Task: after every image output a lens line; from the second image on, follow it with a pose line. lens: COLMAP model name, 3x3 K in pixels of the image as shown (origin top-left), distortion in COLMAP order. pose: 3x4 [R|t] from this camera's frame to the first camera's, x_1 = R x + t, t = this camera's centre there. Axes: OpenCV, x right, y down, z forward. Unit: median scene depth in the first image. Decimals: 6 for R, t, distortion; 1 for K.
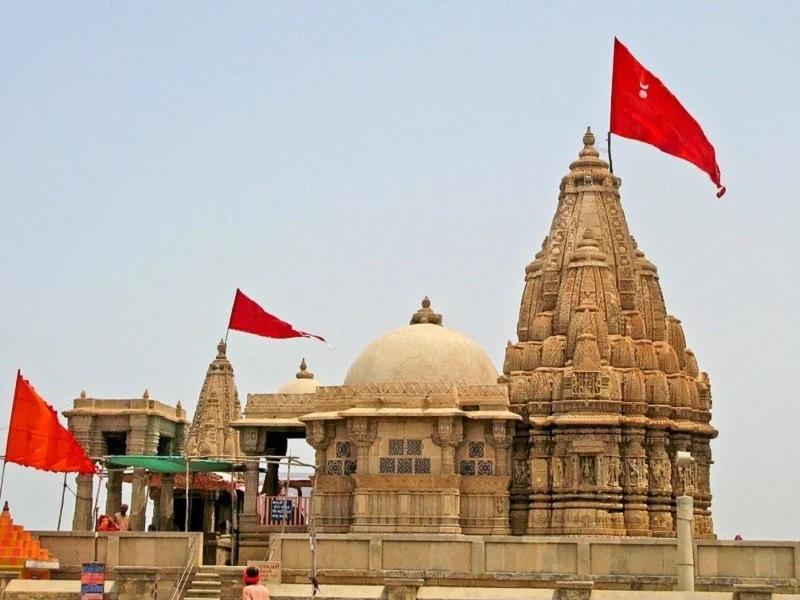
lens RADIAL K [[1653.8, 0, 400.0], [0, 1653.8, 300.0], [0, 0, 1]] dist [-0.031193, 0.029221]
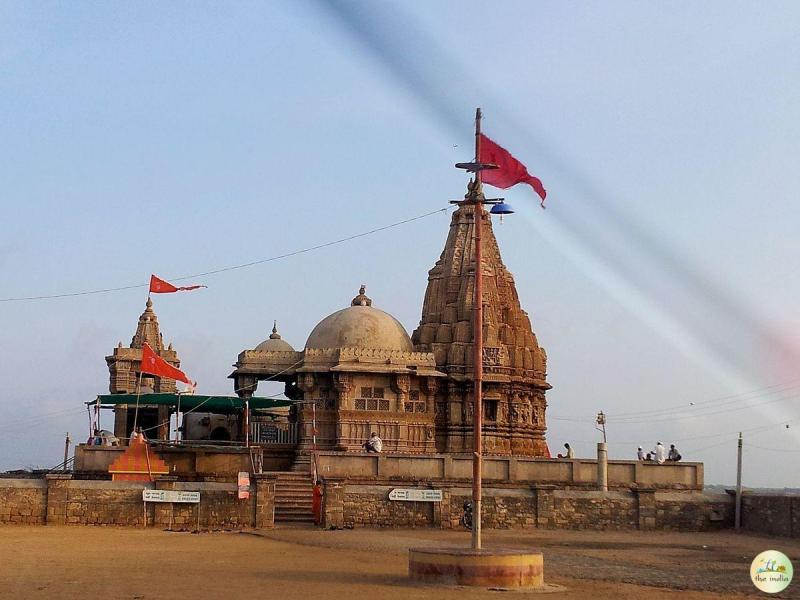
lens RADIAL K [[1653.8, 0, 400.0], [0, 1653.8, 300.0], [0, 0, 1]] dist [-0.031193, 0.029221]
pose [[0.904363, 0.045427, 0.424339, -0.613508], [-0.076534, 0.995462, 0.056543, -0.080487], [-0.419845, -0.083612, 0.903736, -0.349062]]
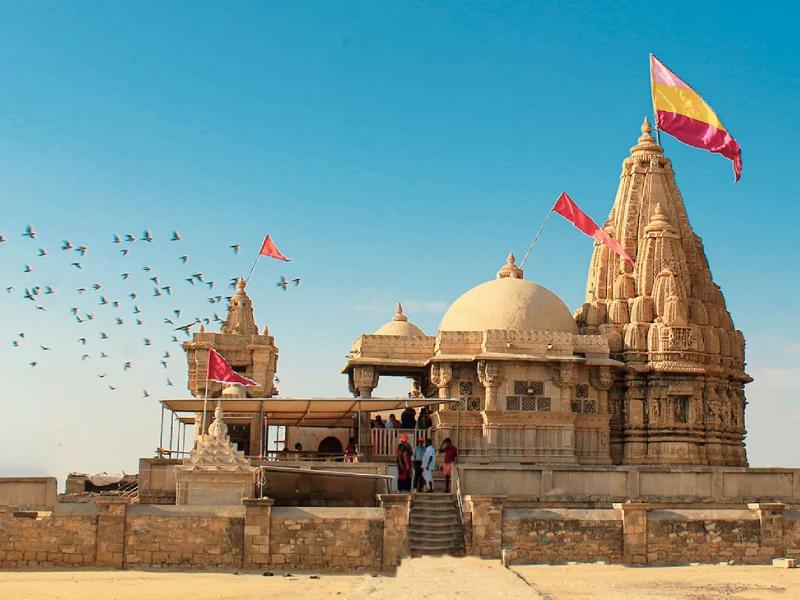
lens RADIAL K [[1653.8, 0, 400.0], [0, 1653.8, 300.0], [0, 0, 1]] dist [-0.031193, 0.029221]
pose [[0.897690, 0.040347, 0.438777, -0.585990], [-0.065293, 0.996986, 0.041906, -0.013426], [-0.435764, -0.066267, 0.897618, 0.019207]]
